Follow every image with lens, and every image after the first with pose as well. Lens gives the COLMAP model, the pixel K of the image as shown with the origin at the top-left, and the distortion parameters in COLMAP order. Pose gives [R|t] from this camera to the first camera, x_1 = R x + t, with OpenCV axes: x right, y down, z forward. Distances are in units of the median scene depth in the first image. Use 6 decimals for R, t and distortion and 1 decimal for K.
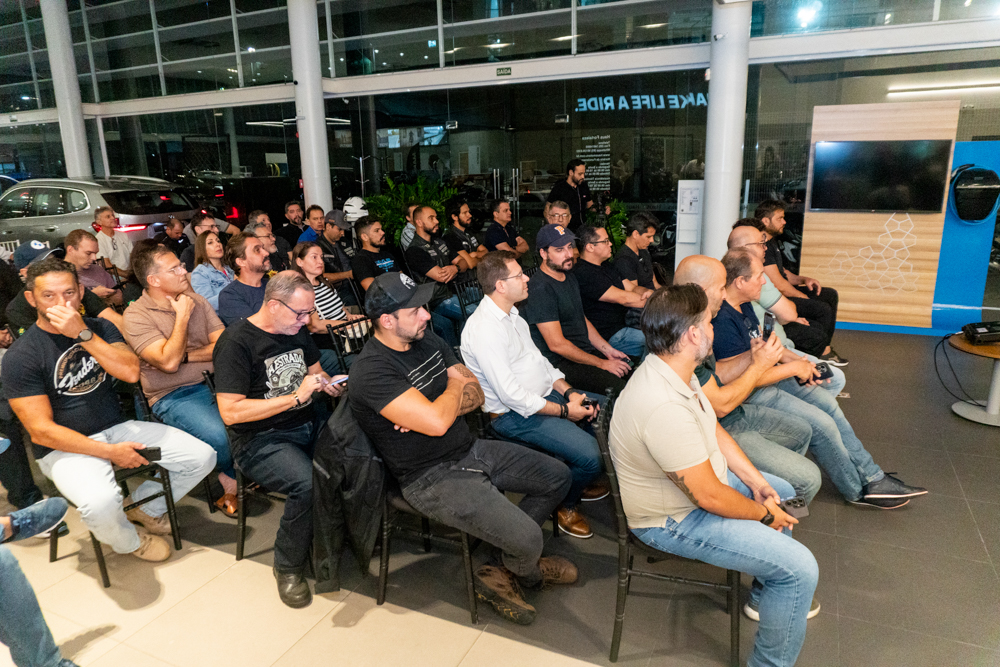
lens RADIAL K [[661.7, 0, 477.8], [0, 661.7, 330.7], [0, 0, 1]] dist [-0.006803, -0.002227]
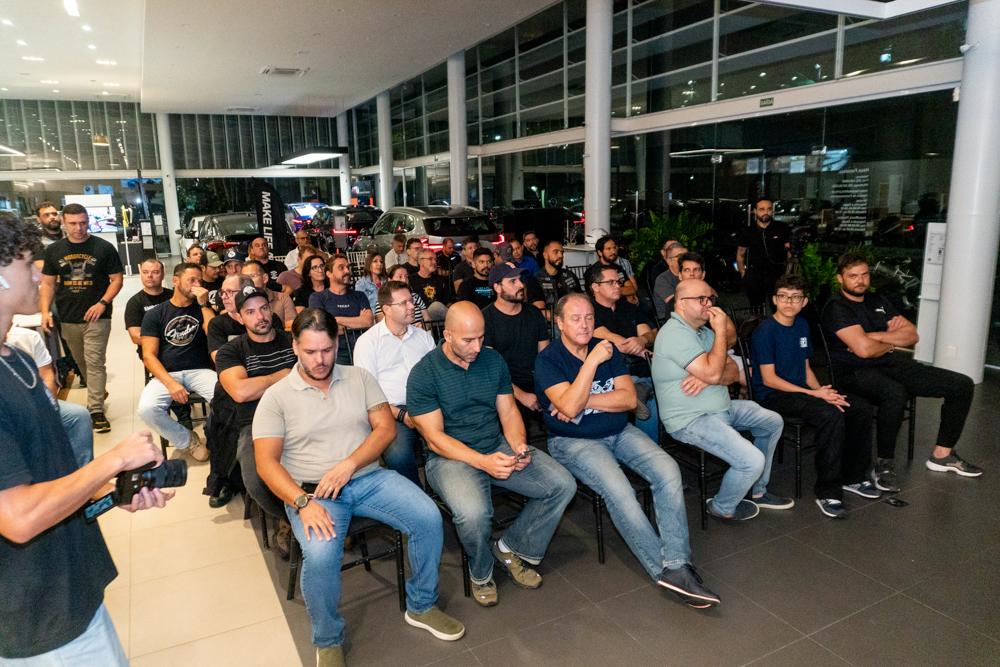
lens RADIAL K [[661.7, 0, 477.8], [0, 661.7, 330.7], [0, 0, 1]] dist [-0.006803, -0.002227]
pose [[0.786007, 0.129416, -0.604520, 0.299018], [-0.148491, 0.988739, 0.018601, -0.023591], [0.600120, 0.075145, 0.796373, 0.024522]]
